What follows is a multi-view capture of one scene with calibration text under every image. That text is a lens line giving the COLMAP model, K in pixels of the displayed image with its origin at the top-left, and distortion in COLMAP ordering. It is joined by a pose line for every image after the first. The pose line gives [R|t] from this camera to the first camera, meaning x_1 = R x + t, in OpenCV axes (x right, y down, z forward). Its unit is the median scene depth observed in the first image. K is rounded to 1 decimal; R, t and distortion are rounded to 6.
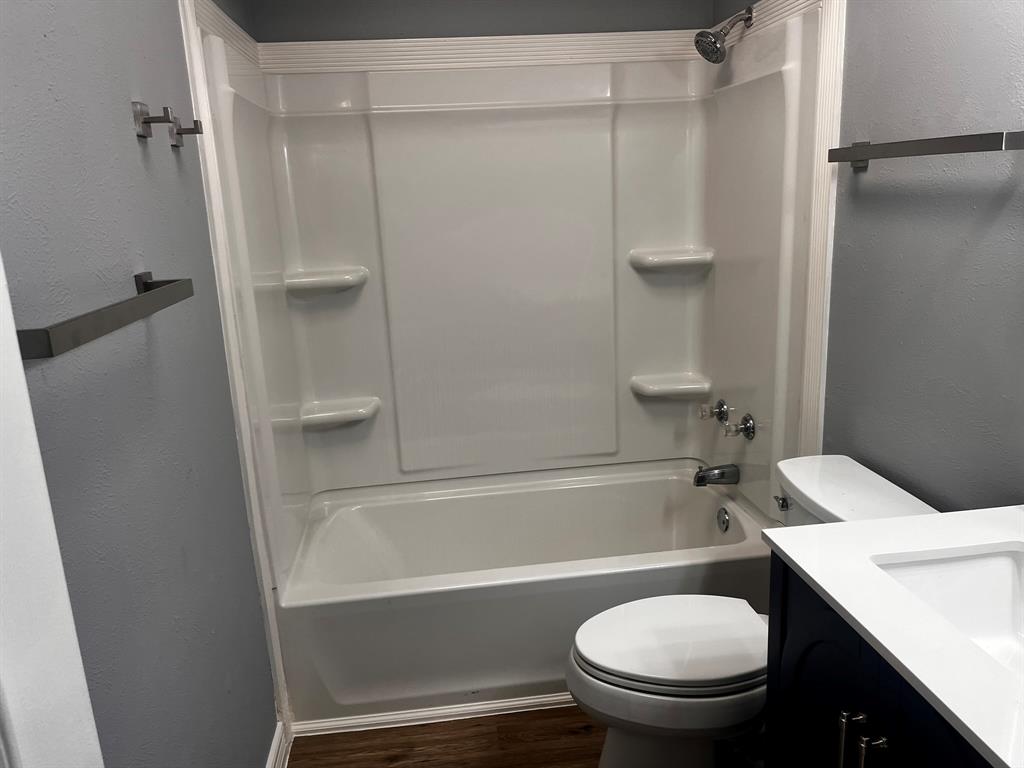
lens RADIAL K [[778.4, 0, 506.5], [0, 778.4, 392.3], [0, 0, 1]] dist [0.045129, -0.086597]
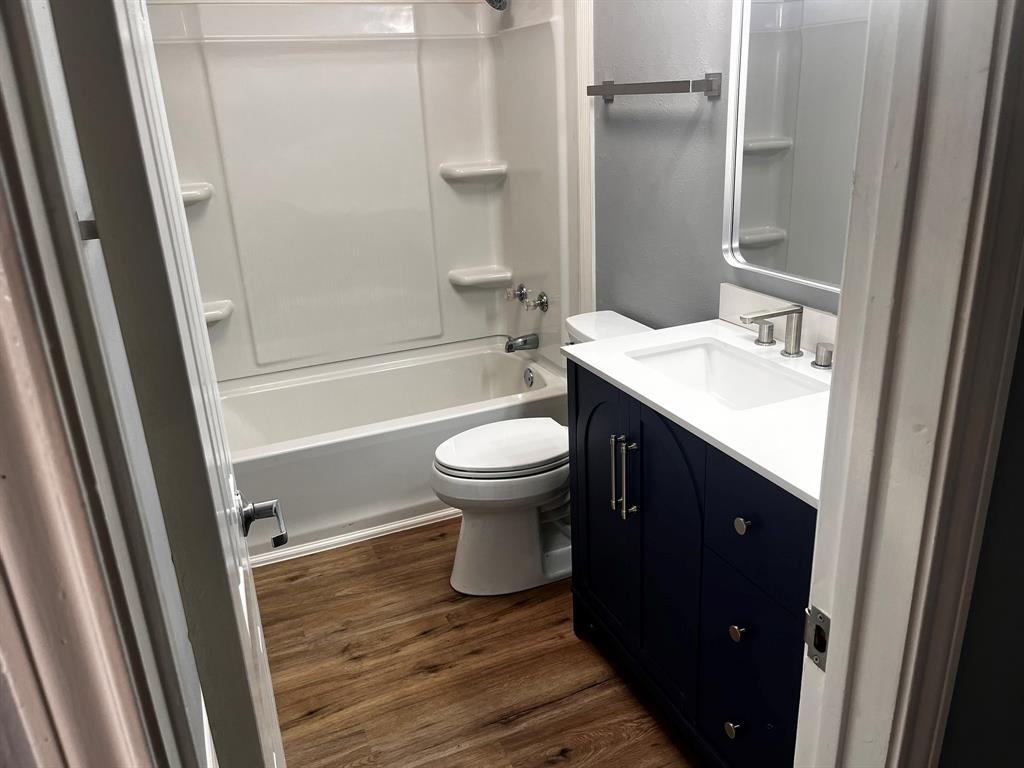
lens RADIAL K [[766.0, 0, 521.5], [0, 766.0, 378.1], [0, 0, 1]] dist [0.056526, -0.088517]
pose [[0.957738, -0.093159, 0.272140, -0.084190], [0.068881, 0.992853, 0.097460, 0.043720], [-0.279274, -0.074596, 0.957309, -0.221970]]
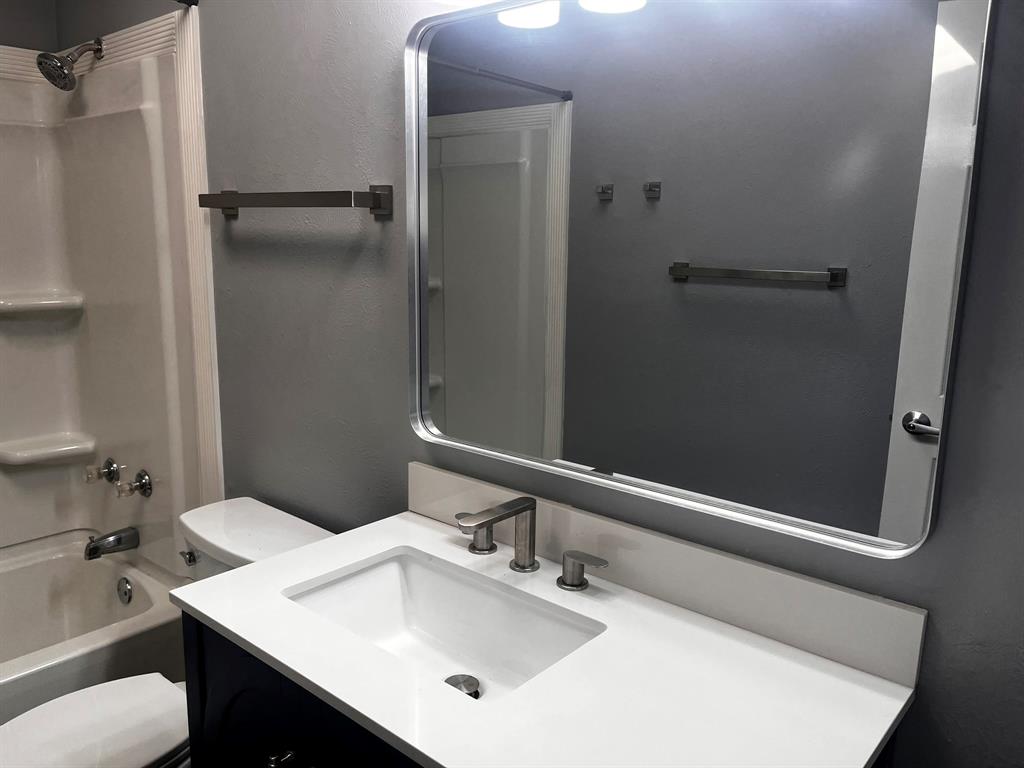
lens RADIAL K [[788.2, 0, 509.6], [0, 788.2, 382.7], [0, 0, 1]] dist [0.043443, -0.059922]
pose [[0.736280, -0.067112, 0.673341, 0.004205], [0.115184, 0.992978, -0.026980, 0.001229], [-0.666802, 0.097423, 0.738839, 0.006473]]
